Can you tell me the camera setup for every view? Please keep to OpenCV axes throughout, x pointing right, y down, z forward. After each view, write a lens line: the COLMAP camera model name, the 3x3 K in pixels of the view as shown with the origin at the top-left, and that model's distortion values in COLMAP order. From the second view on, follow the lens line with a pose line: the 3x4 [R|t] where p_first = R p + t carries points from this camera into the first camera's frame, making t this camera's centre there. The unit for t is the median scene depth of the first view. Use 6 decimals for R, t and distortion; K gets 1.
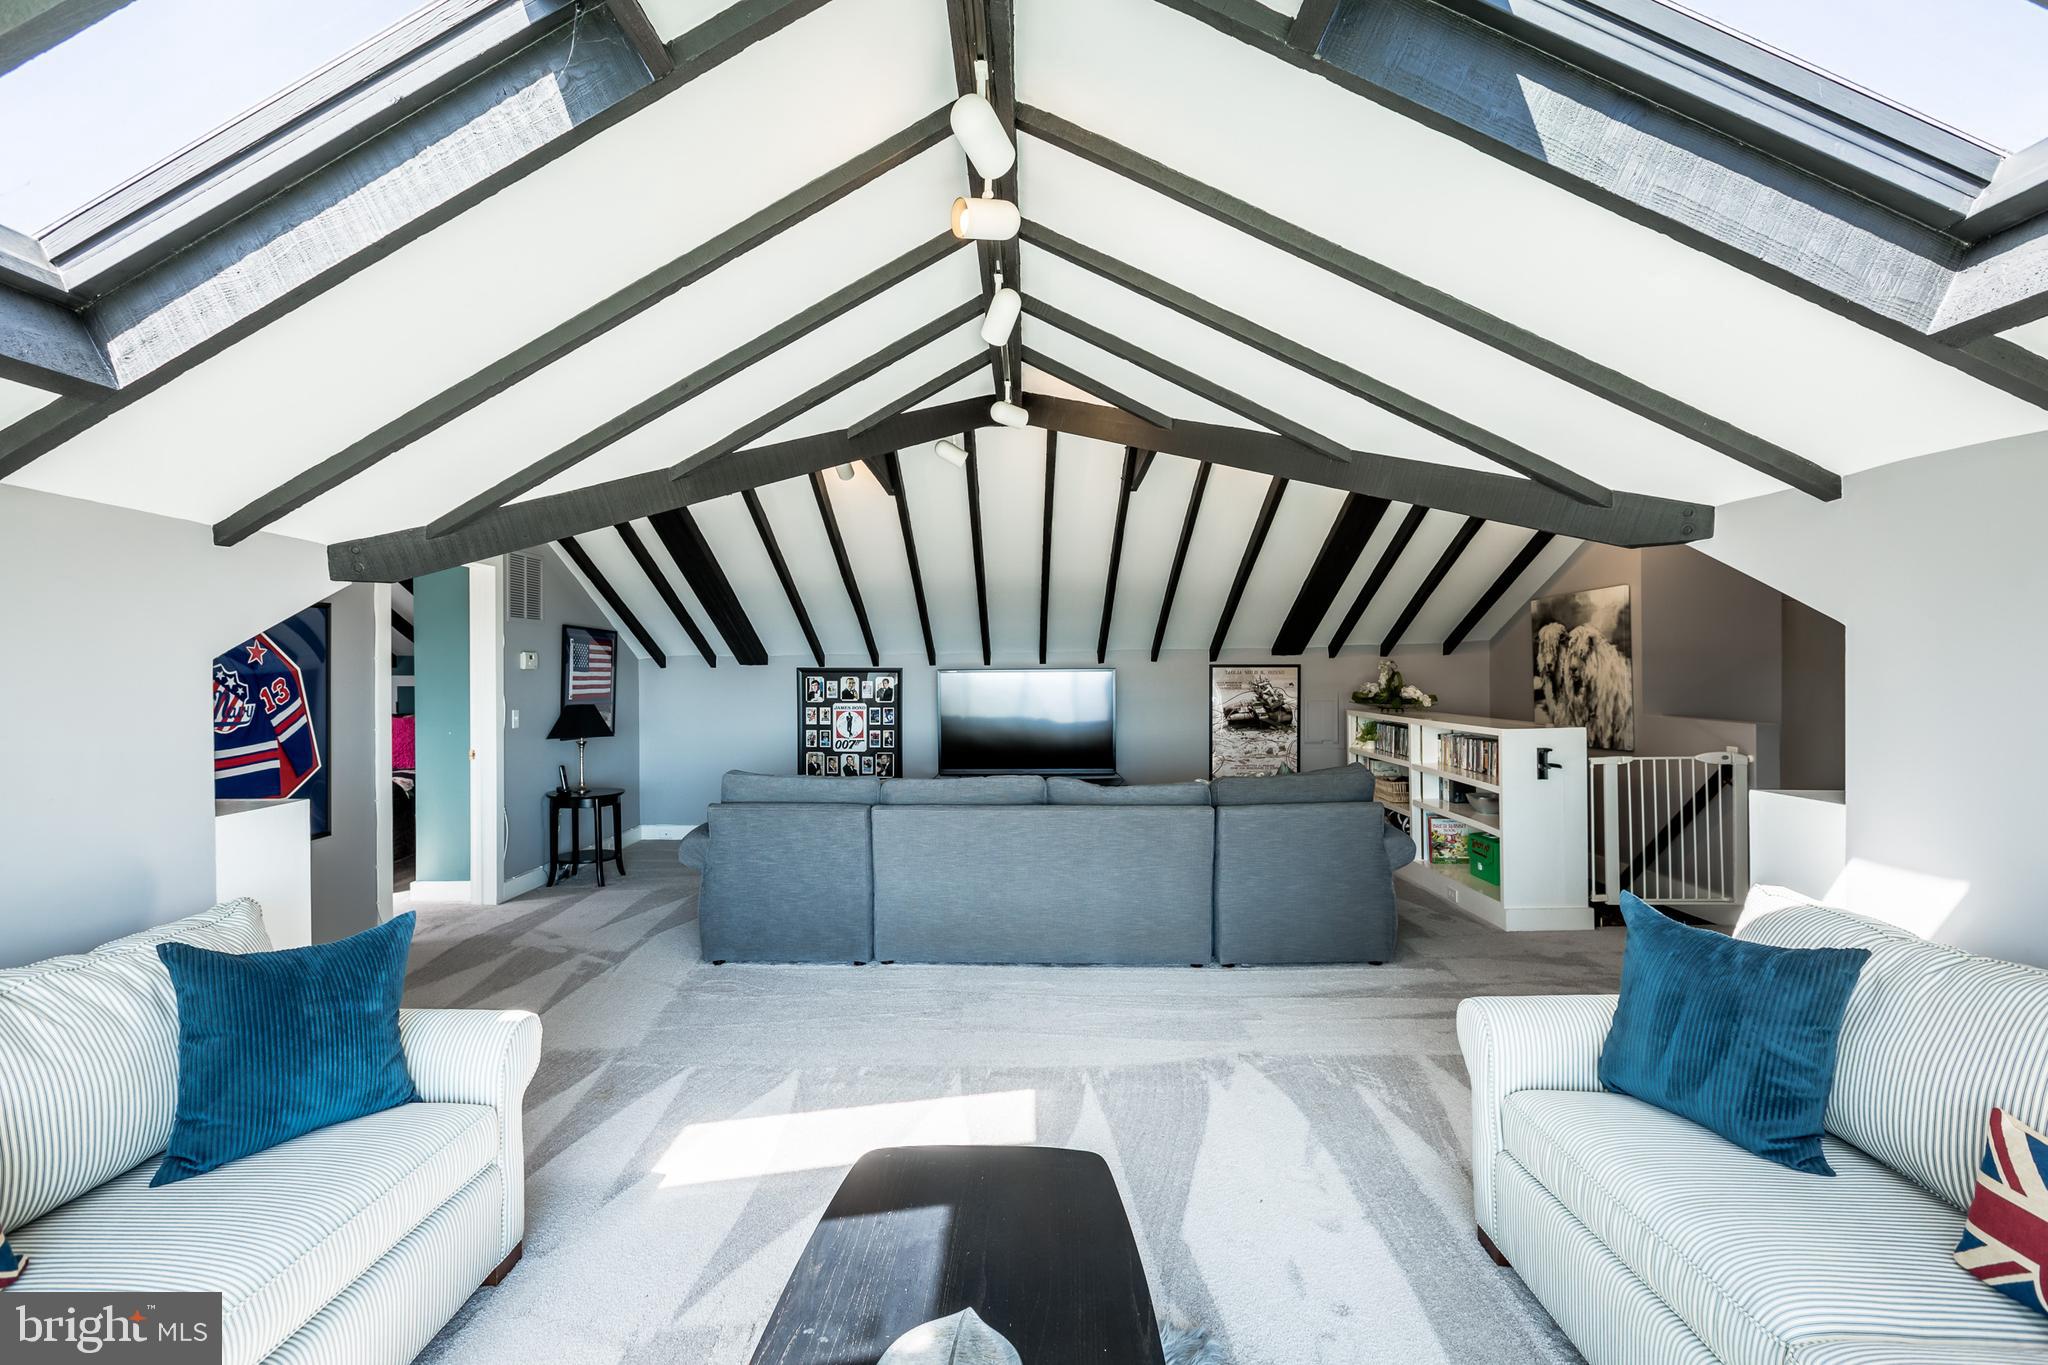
lens RADIAL K [[917.9, 0, 1011.6], [0, 917.9, 674.2], [0, 0, 1]] dist [0.000983, -0.000710]
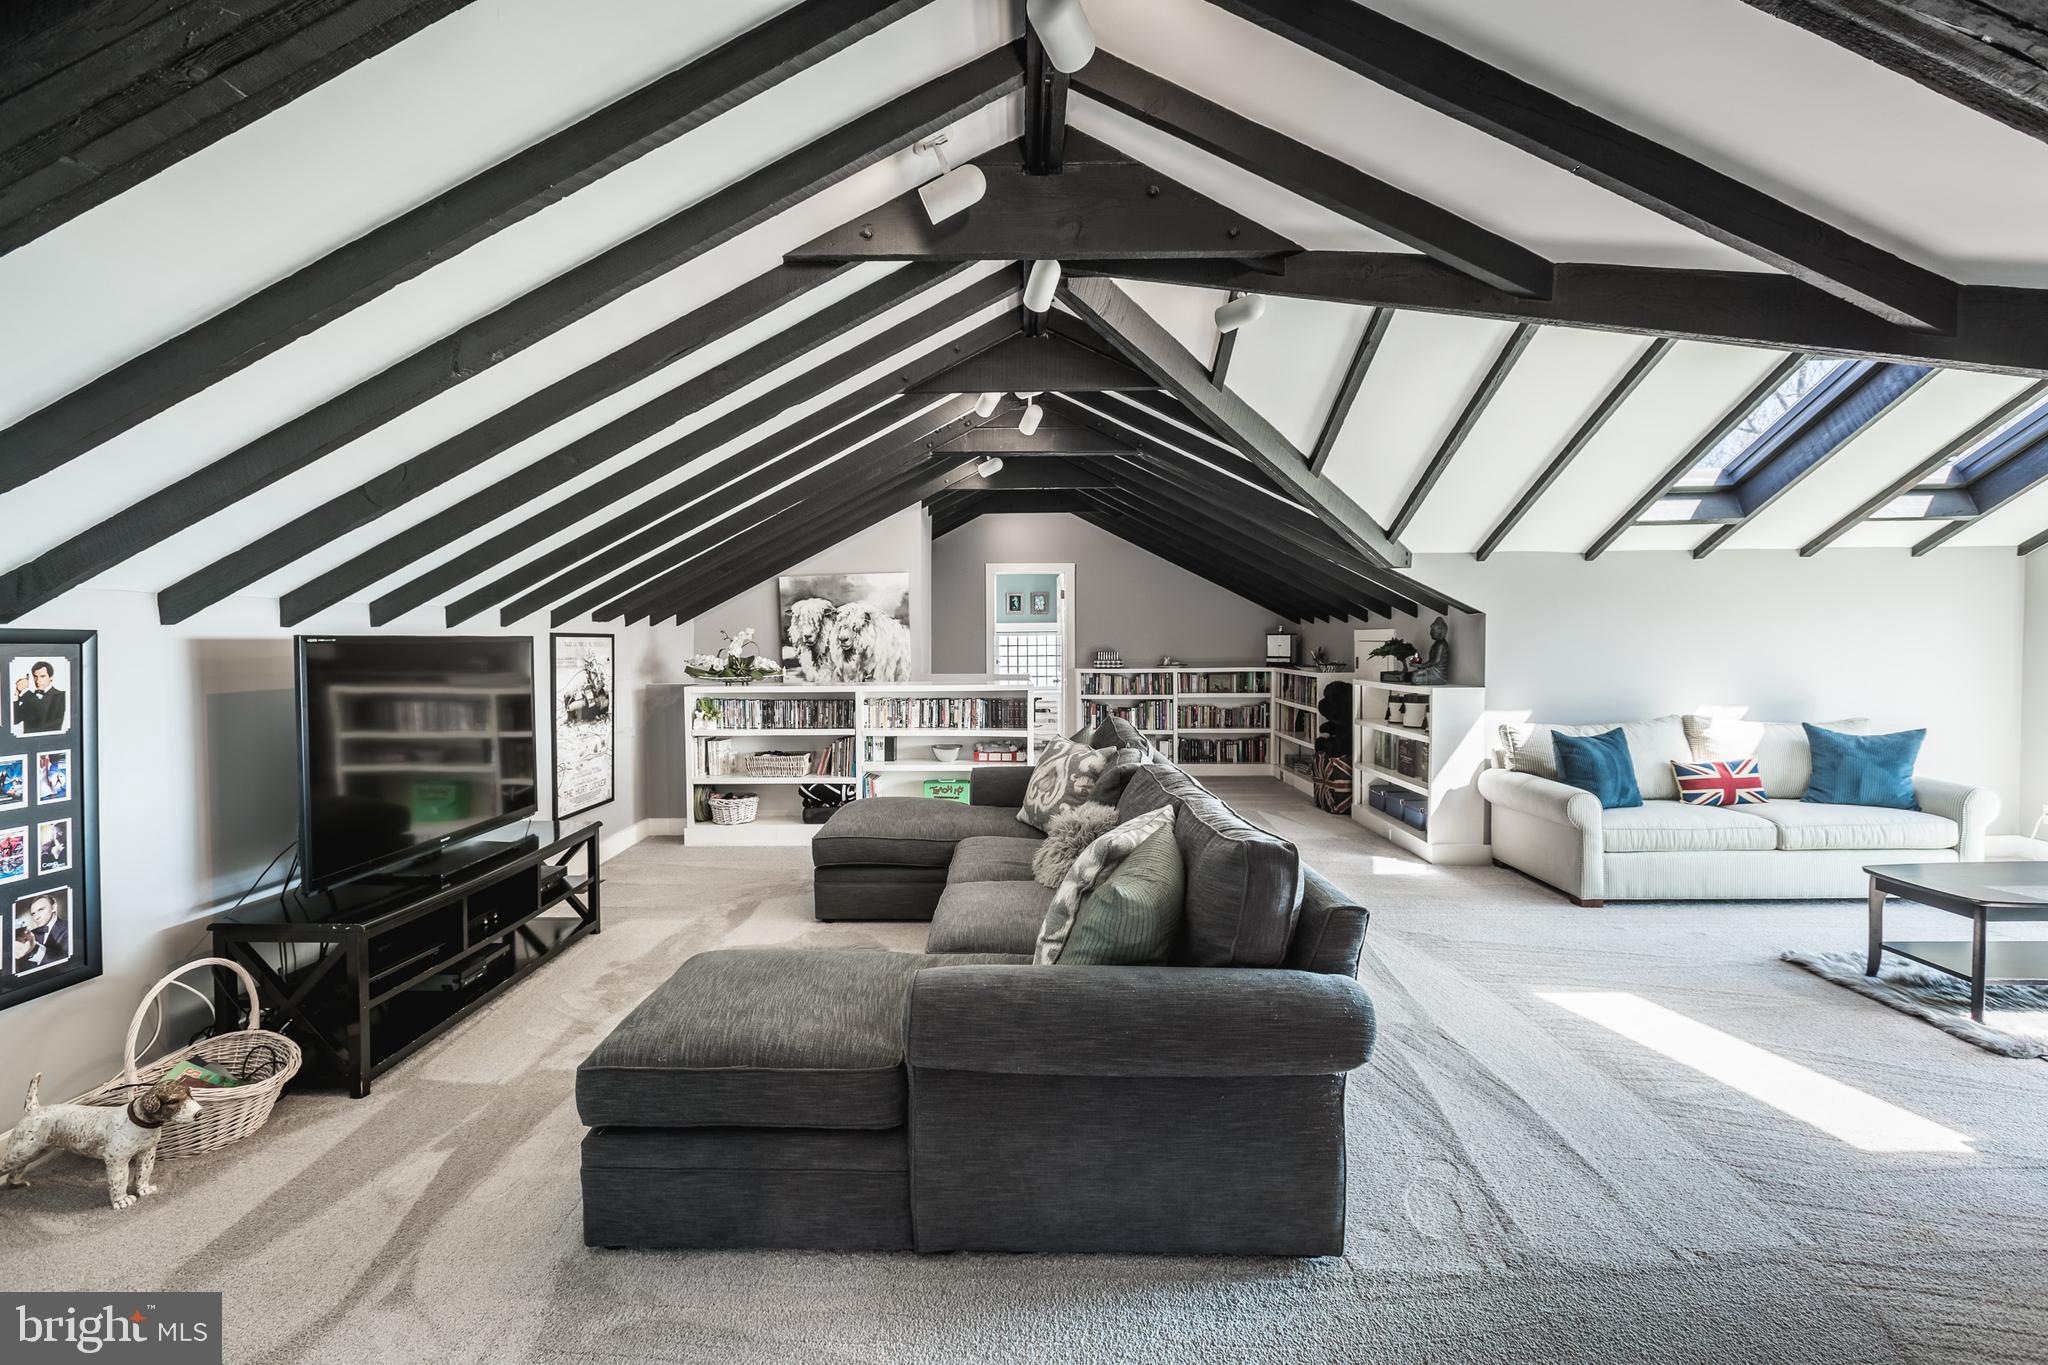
lens RADIAL K [[917.9, 0, 1018.5], [0, 917.9, 676.5], [0, 0, 1]] dist [0.000983, -0.000710]
pose [[-0.018554, -0.034417, 0.999235, -0.542665], [0.014621, 0.999291, 0.034690, 0.004116], [-0.999721, 0.015254, -0.018038, 0.768579]]
